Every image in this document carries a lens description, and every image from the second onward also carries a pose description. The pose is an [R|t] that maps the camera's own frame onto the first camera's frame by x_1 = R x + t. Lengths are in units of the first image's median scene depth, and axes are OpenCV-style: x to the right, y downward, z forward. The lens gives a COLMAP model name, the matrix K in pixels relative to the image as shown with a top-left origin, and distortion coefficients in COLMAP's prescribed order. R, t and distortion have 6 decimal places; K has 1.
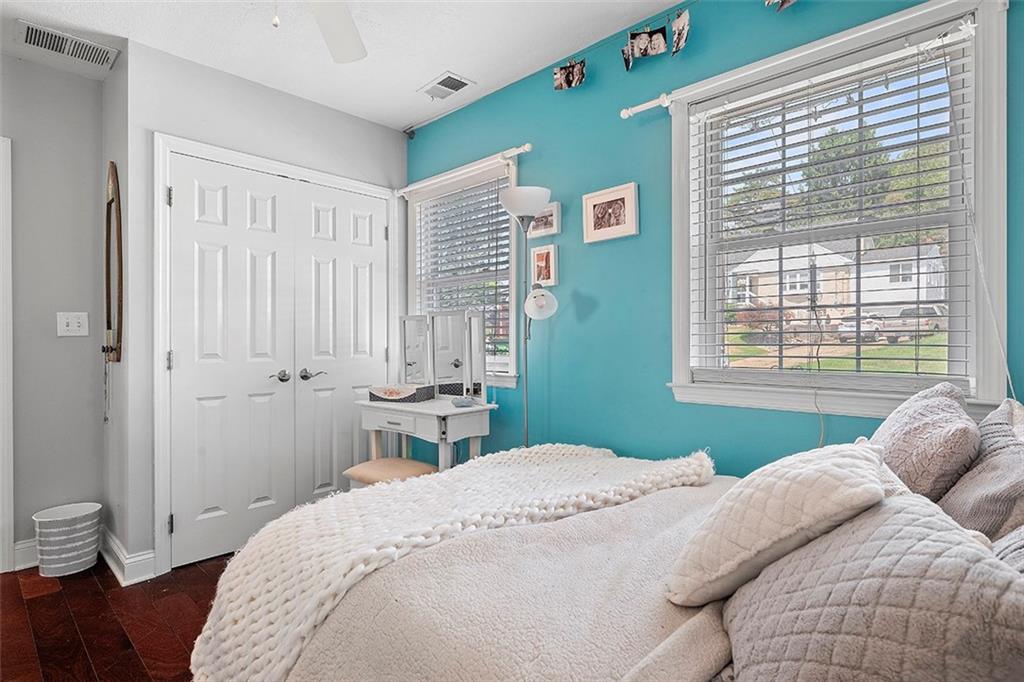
lens RADIAL K [[528.8, 0, 513.6], [0, 528.8, 341.1], [0, 0, 1]] dist [0.001471, 0.000022]
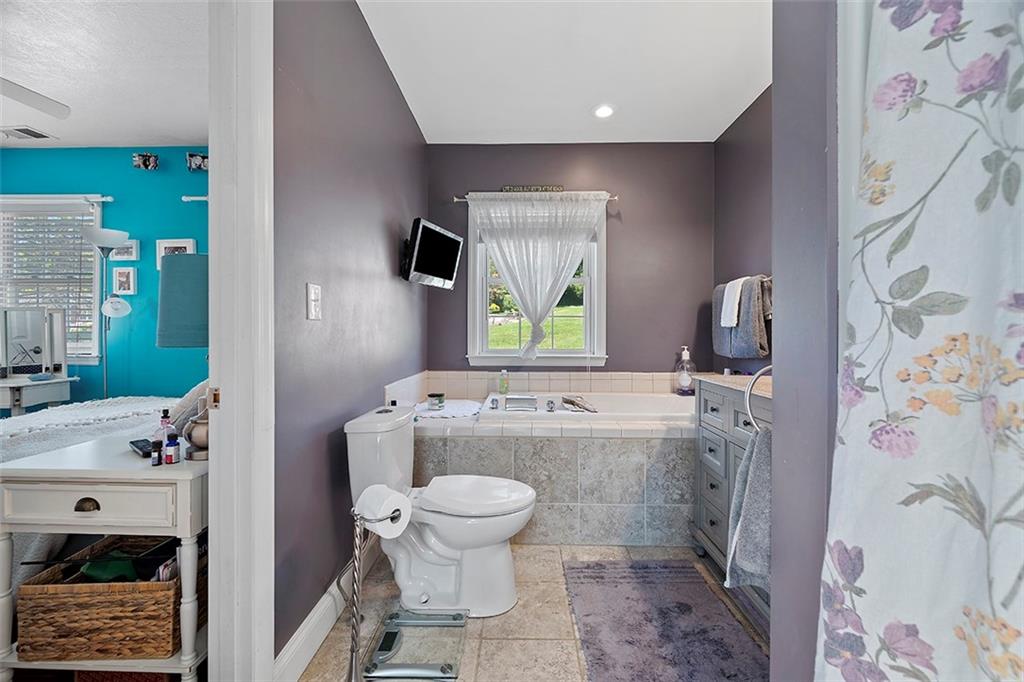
lens RADIAL K [[402.3, 0, 507.5], [0, 402.3, 327.4], [0, 0, 1]] dist [0.003024, -0.000258]
pose [[0.737112, 0.006972, 0.675735, 0.086138], [-0.000653, 0.999954, -0.009604, -0.001600], [-0.675771, 0.006638, 0.737082, -0.566517]]
